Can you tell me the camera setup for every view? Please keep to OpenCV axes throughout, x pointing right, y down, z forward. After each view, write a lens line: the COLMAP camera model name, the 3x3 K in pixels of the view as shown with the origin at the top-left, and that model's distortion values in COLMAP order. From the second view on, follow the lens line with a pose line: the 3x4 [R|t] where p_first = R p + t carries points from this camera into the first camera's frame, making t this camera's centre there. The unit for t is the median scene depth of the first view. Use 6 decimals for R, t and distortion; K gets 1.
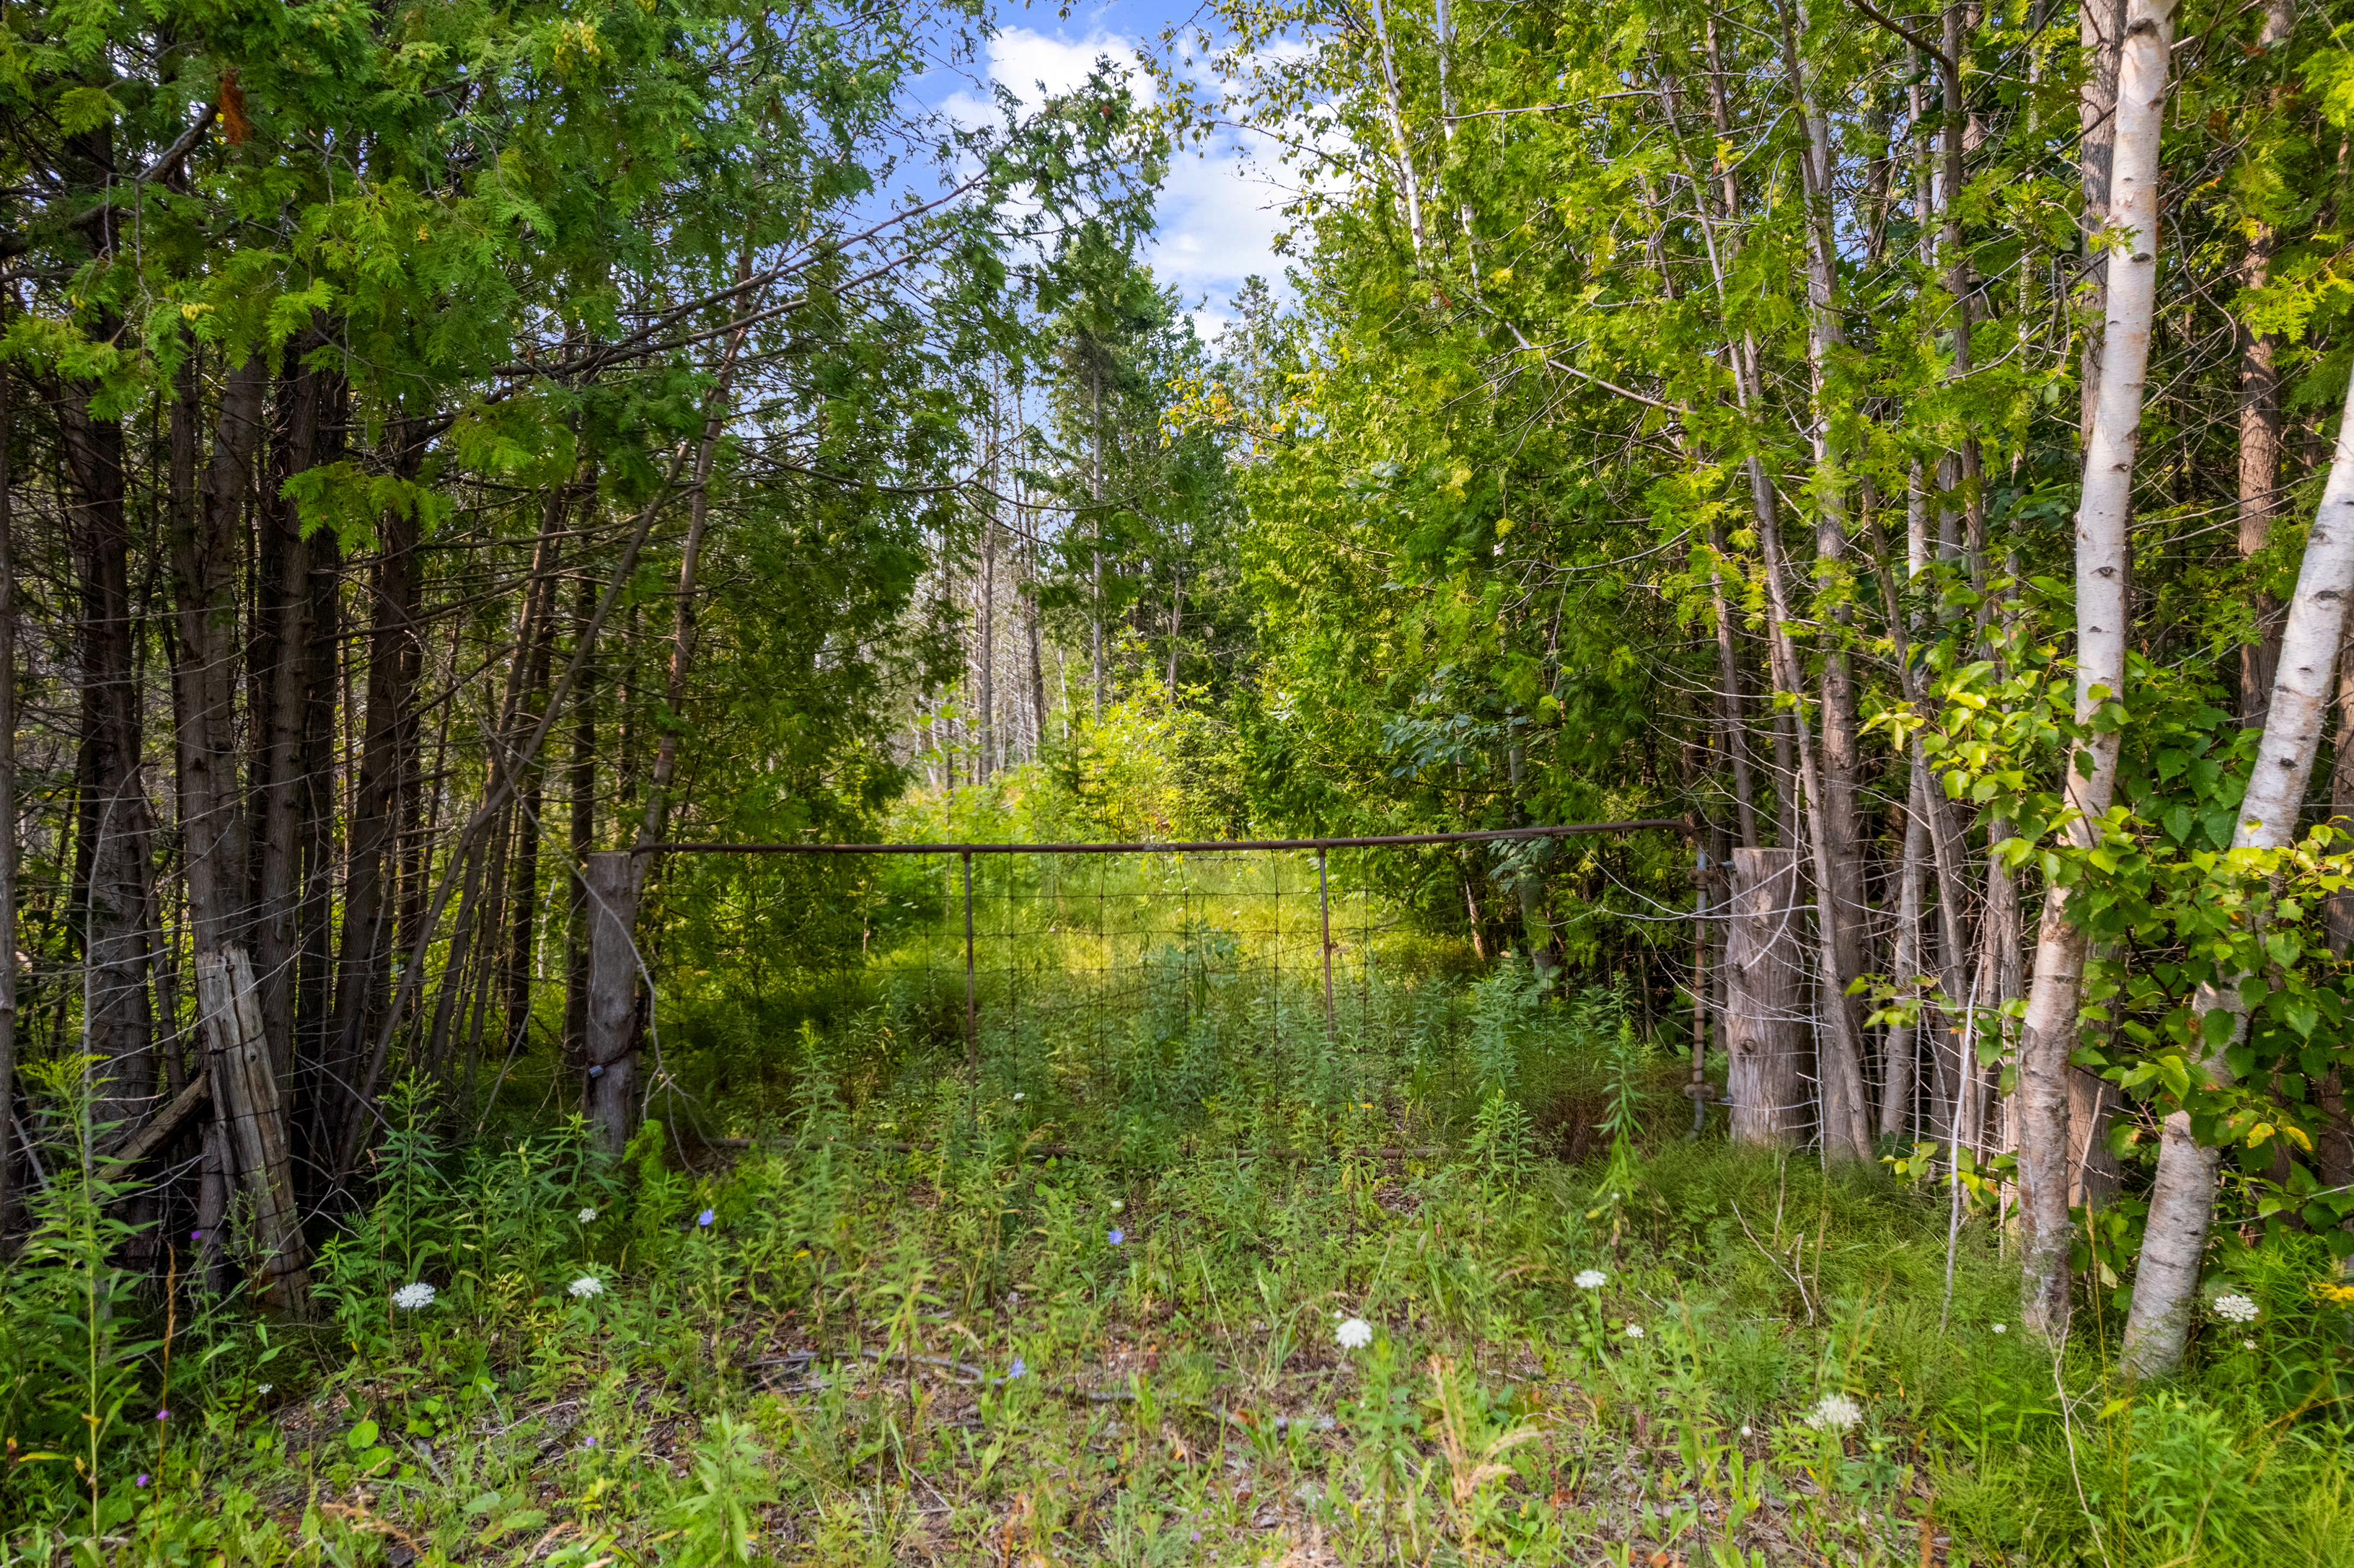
lens RADIAL K [[1550.3, 0, 1177.0], [0, 1550.3, 784.0], [0, 0, 1]] dist [-0.083455, 0.093276]
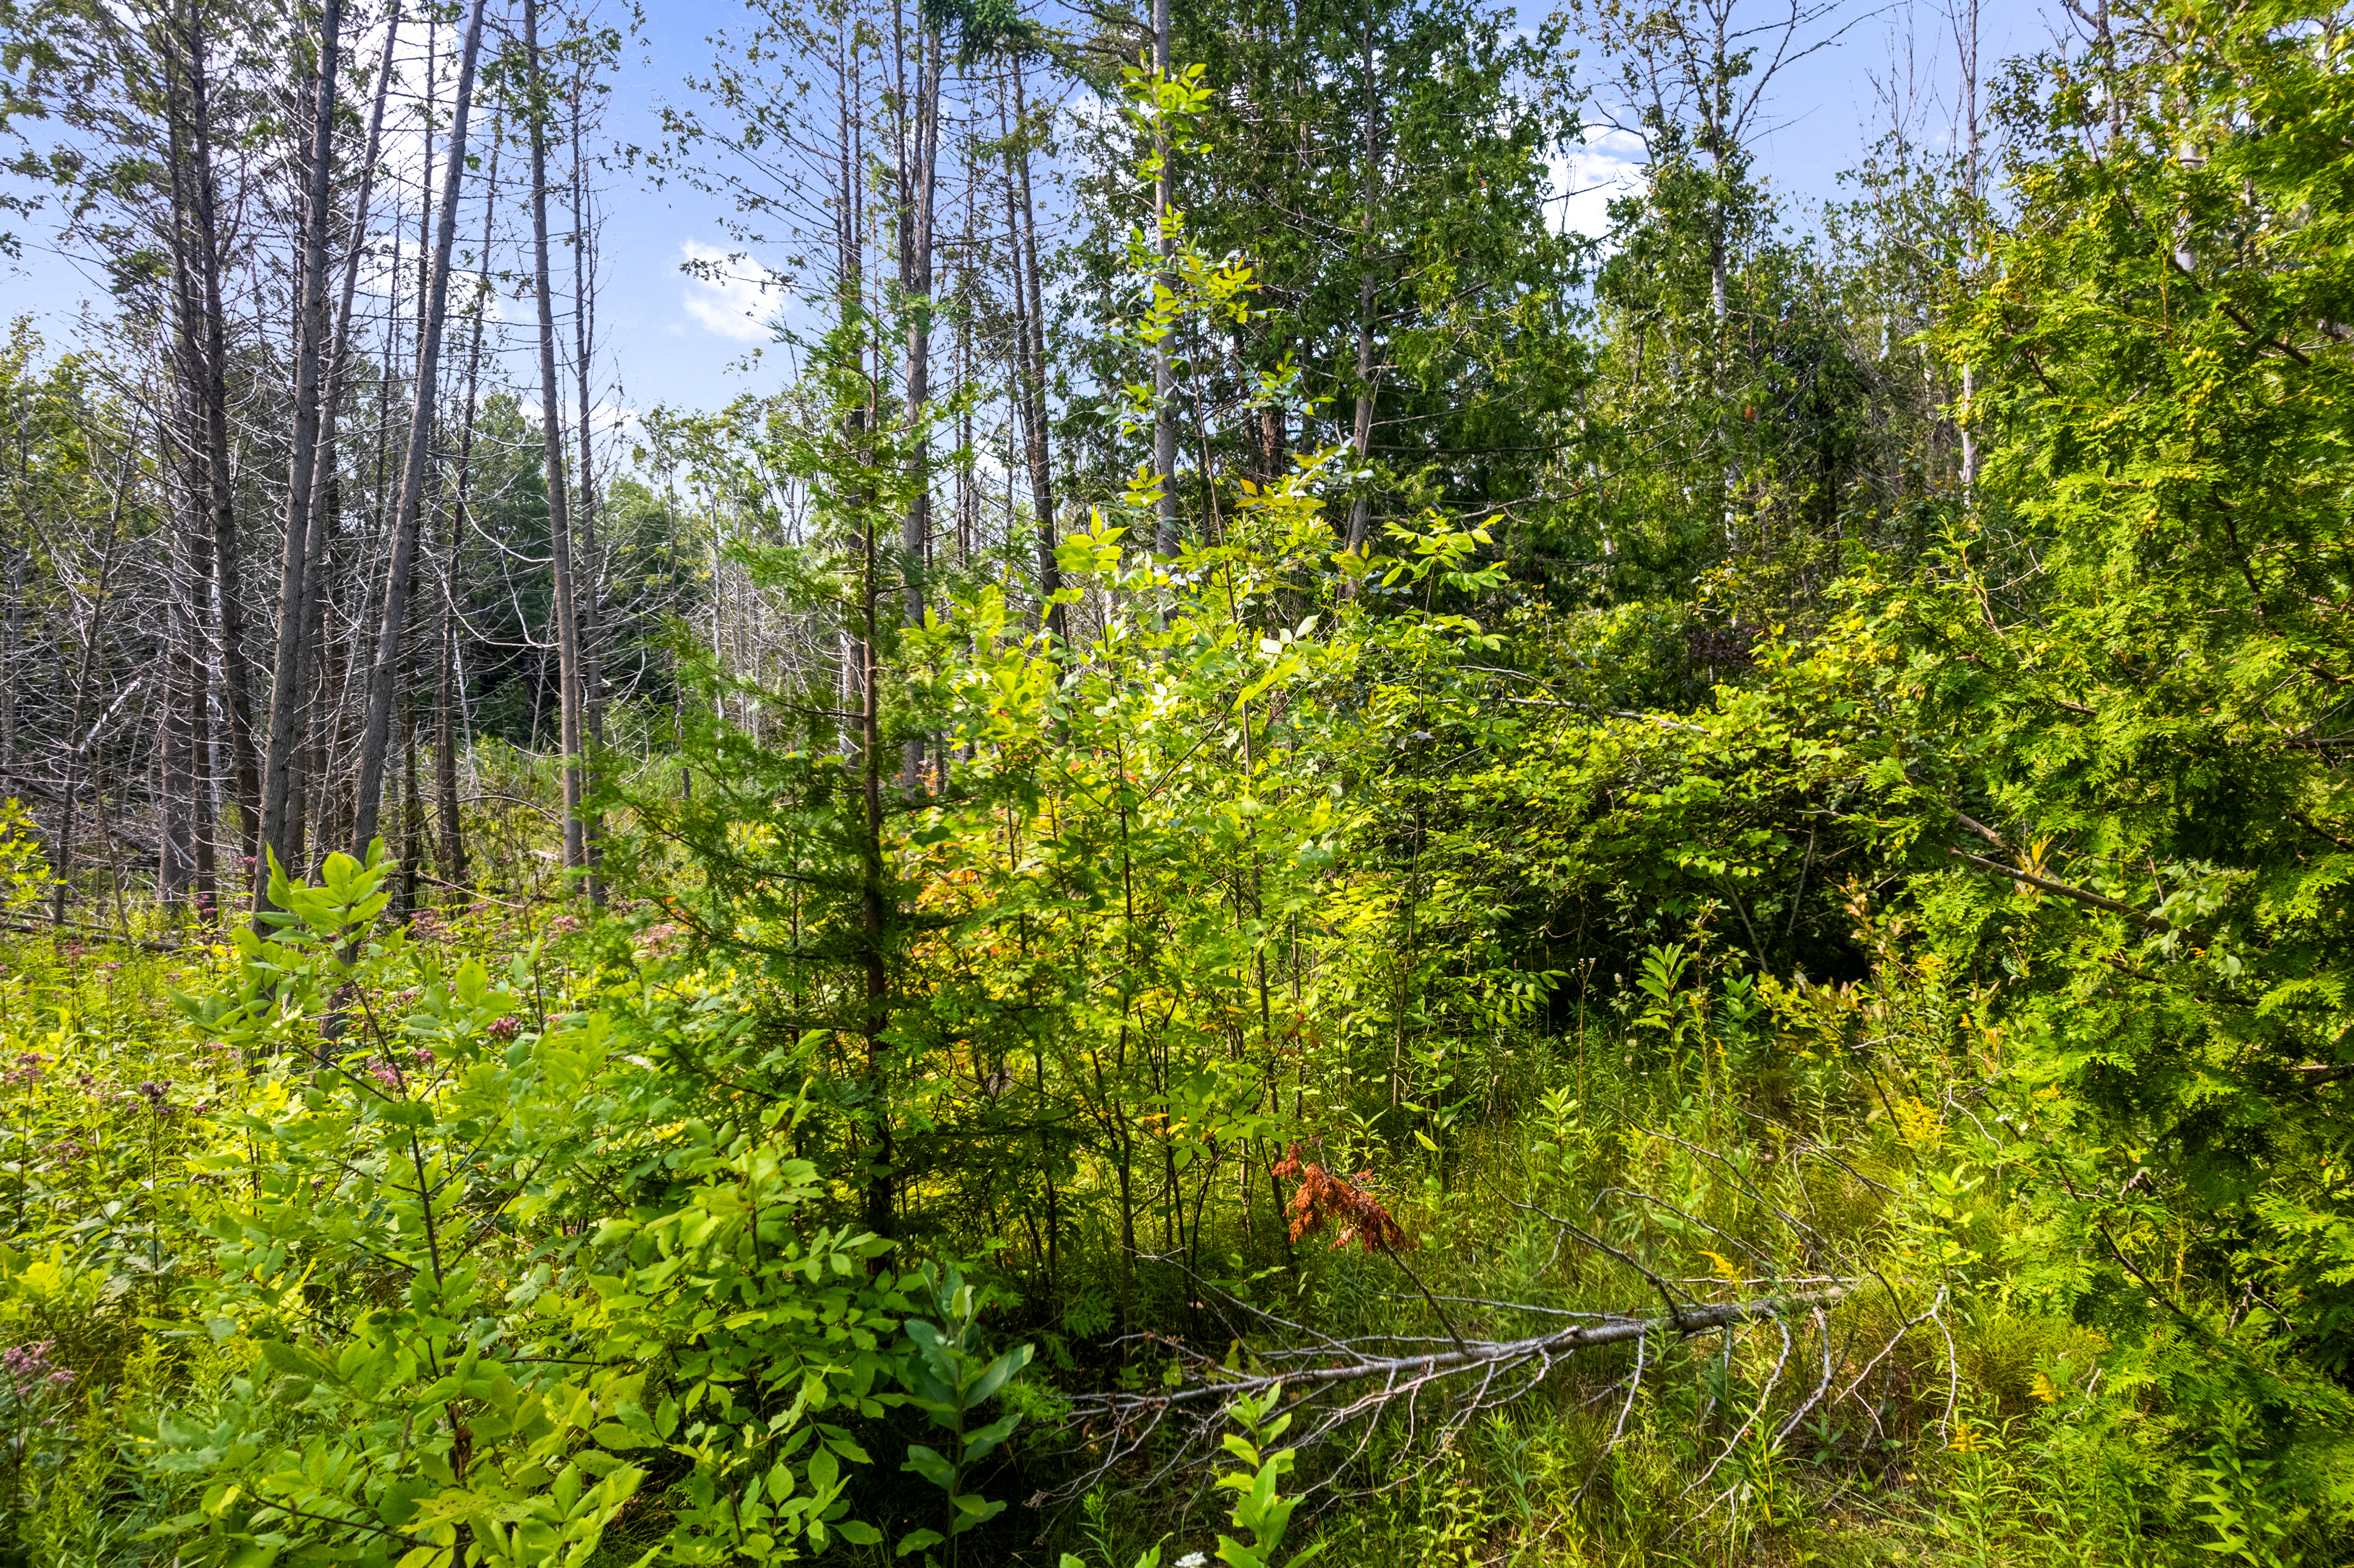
lens RADIAL K [[1550.3, 0, 1177.0], [0, 1550.3, 784.0], [0, 0, 1]] dist [-0.083455, 0.093276]
pose [[0.994174, -0.008240, -0.107475, -0.006607], [0.008463, 0.999963, 0.001617, -0.017709], [0.107458, -0.002517, 0.994206, 0.714212]]
